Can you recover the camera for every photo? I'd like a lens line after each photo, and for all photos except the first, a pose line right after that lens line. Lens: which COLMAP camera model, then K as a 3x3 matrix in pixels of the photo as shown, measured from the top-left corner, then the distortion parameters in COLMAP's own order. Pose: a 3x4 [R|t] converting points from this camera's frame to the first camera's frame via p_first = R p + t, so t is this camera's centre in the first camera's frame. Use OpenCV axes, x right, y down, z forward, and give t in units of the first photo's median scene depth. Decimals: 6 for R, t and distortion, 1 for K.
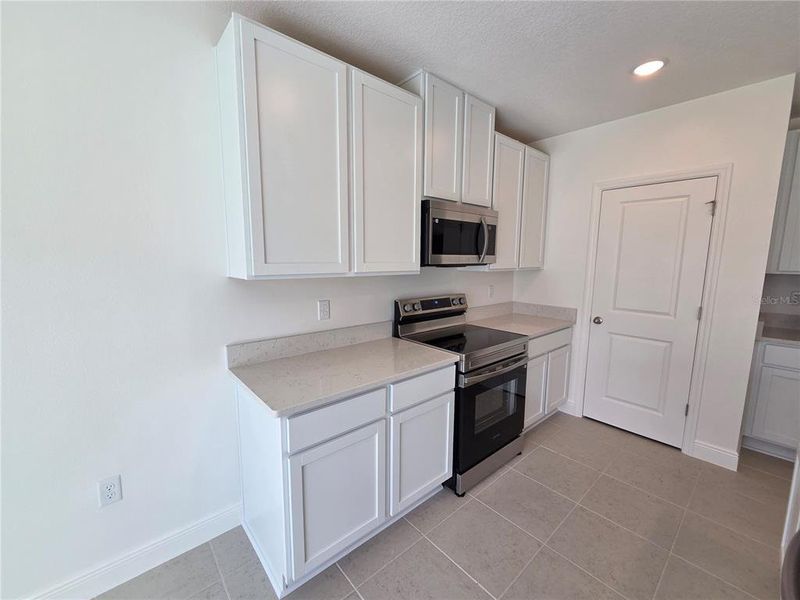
lens RADIAL K [[327.6, 0, 395.6], [0, 327.6, 300.8], [0, 0, 1]] dist [-0.000316, -0.000632]
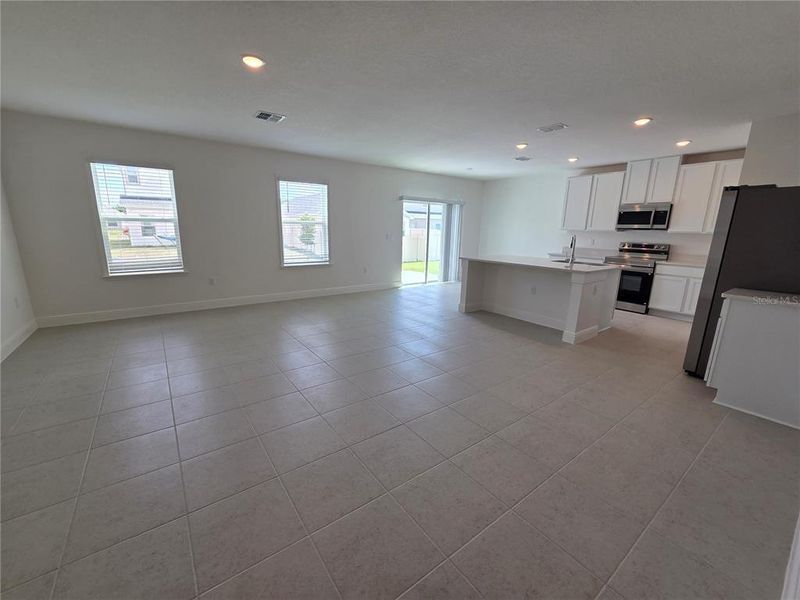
lens RADIAL K [[328.7, 0, 393.7], [0, 328.7, 299.5], [0, 0, 1]] dist [0.000196, -0.000217]
pose [[-0.081221, 0.209511, -0.974427, 2.912158], [-0.143970, 0.964938, 0.219471, 0.130188], [0.986243, 0.158113, -0.048210, -0.637395]]
